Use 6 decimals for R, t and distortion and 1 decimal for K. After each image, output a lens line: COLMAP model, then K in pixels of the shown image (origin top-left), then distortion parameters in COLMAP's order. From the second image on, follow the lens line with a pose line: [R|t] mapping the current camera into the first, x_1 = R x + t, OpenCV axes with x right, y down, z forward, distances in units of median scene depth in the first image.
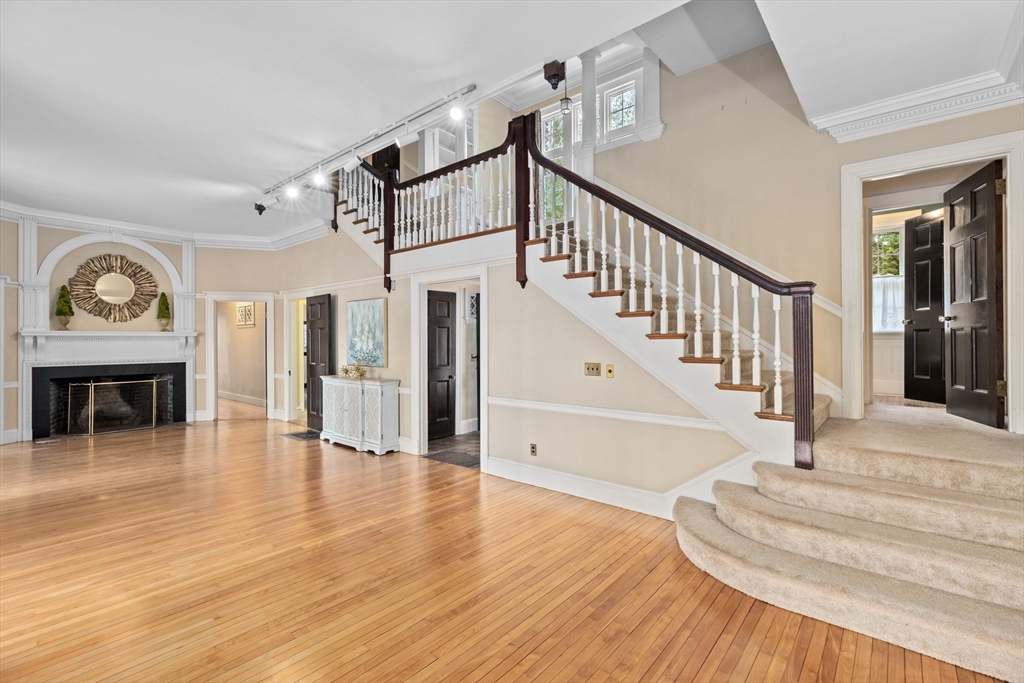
lens RADIAL K [[465.5, 0, 510.9], [0, 465.5, 337.8], [0, 0, 1]] dist [-0.003294, -0.000168]
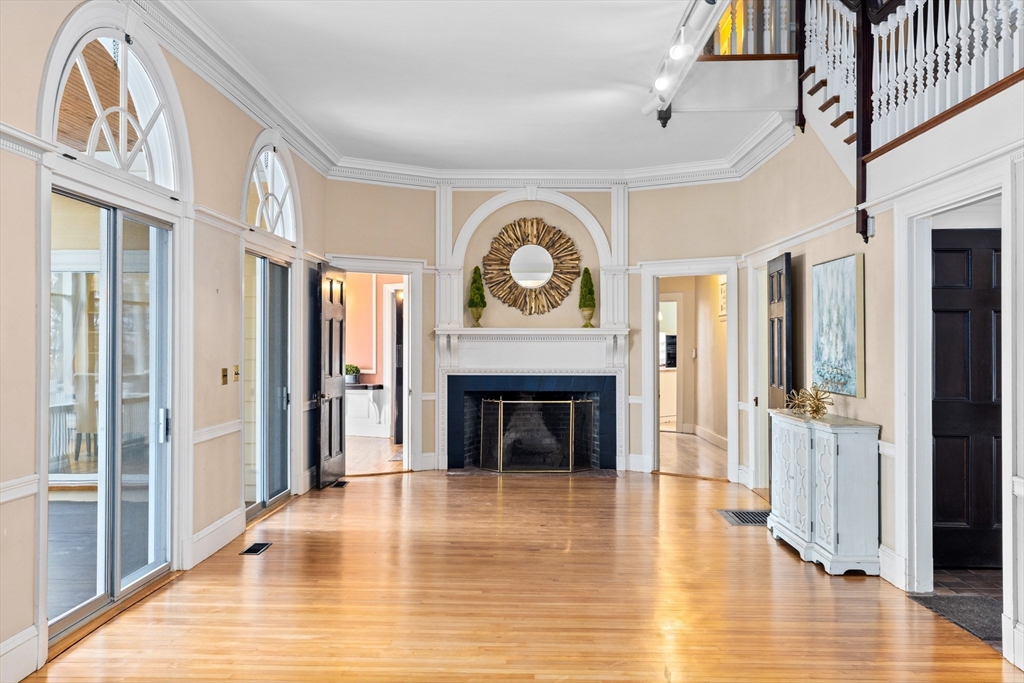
lens RADIAL K [[941.8, 0, 511.8], [0, 941.8, 343.6], [0, 0, 1]] dist [0.020945, 0.000000]
pose [[0.629804, 0.004216, -0.776743, 0.232168], [-0.000426, 0.999987, 0.005081, 0.002388], [0.776754, -0.002869, 0.629797, 0.088729]]
